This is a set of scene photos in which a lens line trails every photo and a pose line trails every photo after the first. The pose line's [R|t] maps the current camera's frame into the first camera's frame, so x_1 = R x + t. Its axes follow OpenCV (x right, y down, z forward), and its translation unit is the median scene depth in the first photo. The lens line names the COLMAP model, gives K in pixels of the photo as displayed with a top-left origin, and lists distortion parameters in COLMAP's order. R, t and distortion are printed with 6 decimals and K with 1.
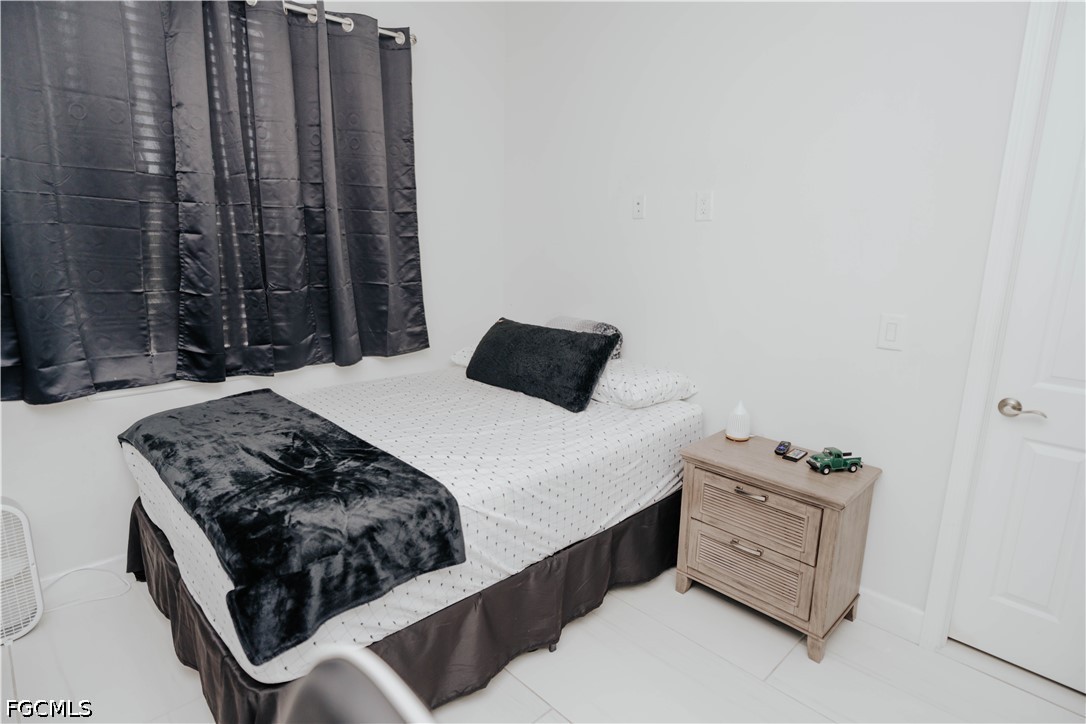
lens RADIAL K [[591.6, 0, 545.3], [0, 591.6, 363.0], [0, 0, 1]] dist [0.000072, 0.003410]
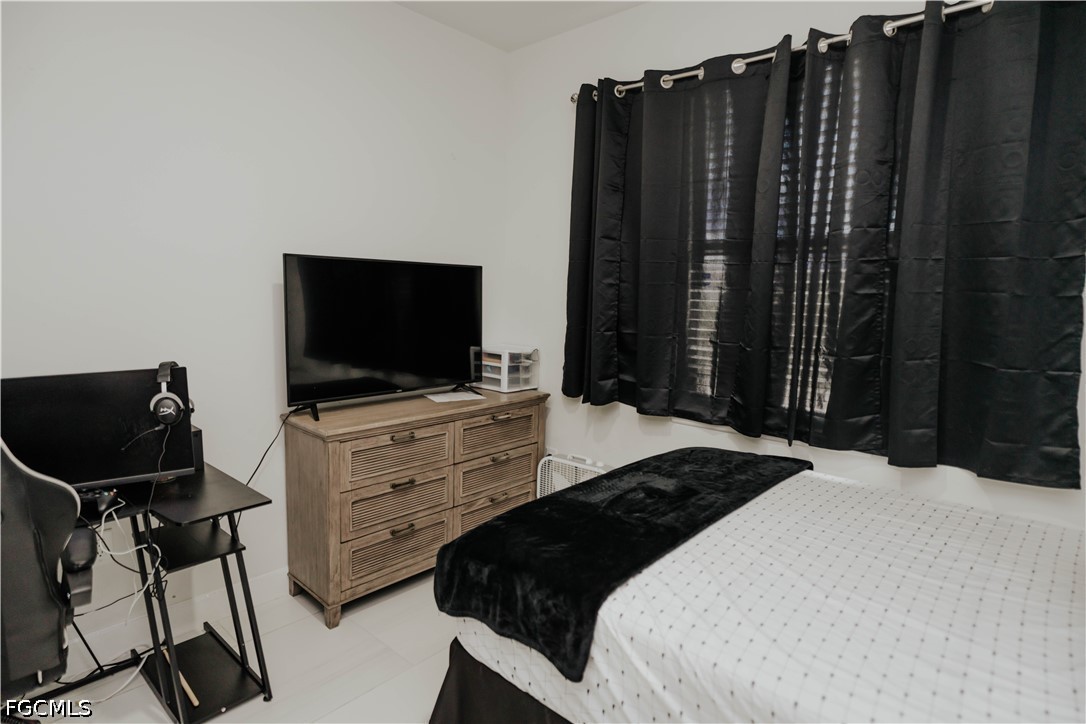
lens RADIAL K [[591.6, 0, 543.9], [0, 591.6, 362.2], [0, 0, 1]] dist [0.000072, 0.003410]
pose [[0.064053, 0.101491, -0.992772, 0.362852], [-0.231451, 0.969201, 0.084148, -0.082301], [0.970736, 0.224388, 0.085570, 0.481420]]
